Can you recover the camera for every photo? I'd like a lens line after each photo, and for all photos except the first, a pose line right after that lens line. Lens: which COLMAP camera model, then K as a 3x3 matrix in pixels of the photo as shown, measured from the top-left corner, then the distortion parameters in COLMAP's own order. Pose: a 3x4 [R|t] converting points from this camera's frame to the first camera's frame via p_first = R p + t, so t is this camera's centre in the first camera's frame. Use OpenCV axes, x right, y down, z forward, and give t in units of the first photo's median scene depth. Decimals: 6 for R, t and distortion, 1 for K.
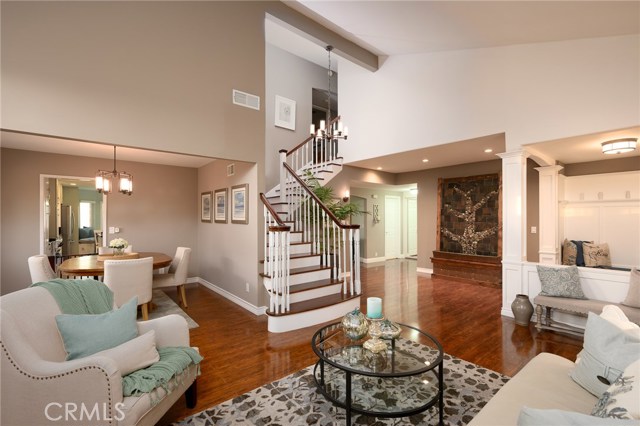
lens RADIAL K [[288.8, 0, 320.3], [0, 288.8, 217.2], [0, 0, 1]] dist [0.005014, 0.000710]
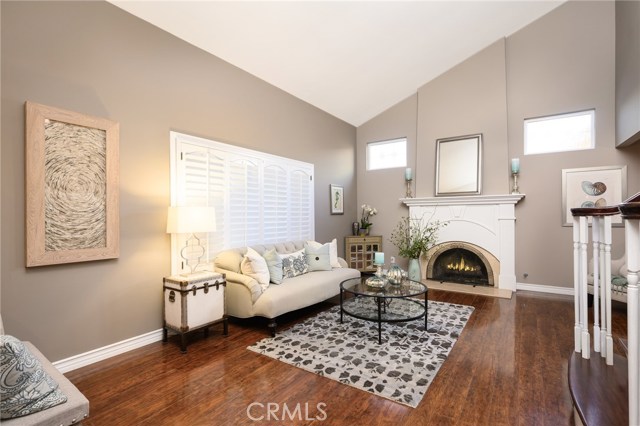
lens RADIAL K [[301.5, 0, 320.7], [0, 301.5, 213.4], [0, 0, 1]] dist [0.002658, -0.000187]
pose [[-0.959332, 0.007267, -0.282186, 0.773926], [0.008461, 0.999960, -0.003011, 0.055639], [0.282153, -0.005276, -0.959355, 2.008744]]
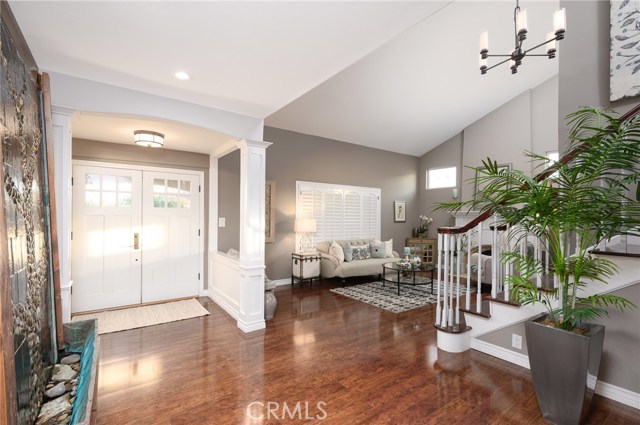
lens RADIAL K [[288.8, 0, 319.8], [0, 288.8, 214.4], [0, 0, 1]] dist [0.005014, 0.000710]
pose [[-0.998069, -0.006691, 0.061755, 0.669889], [-0.007142, 0.999949, -0.007087, 0.001690], [-0.061705, -0.007515, -0.998066, 3.004784]]
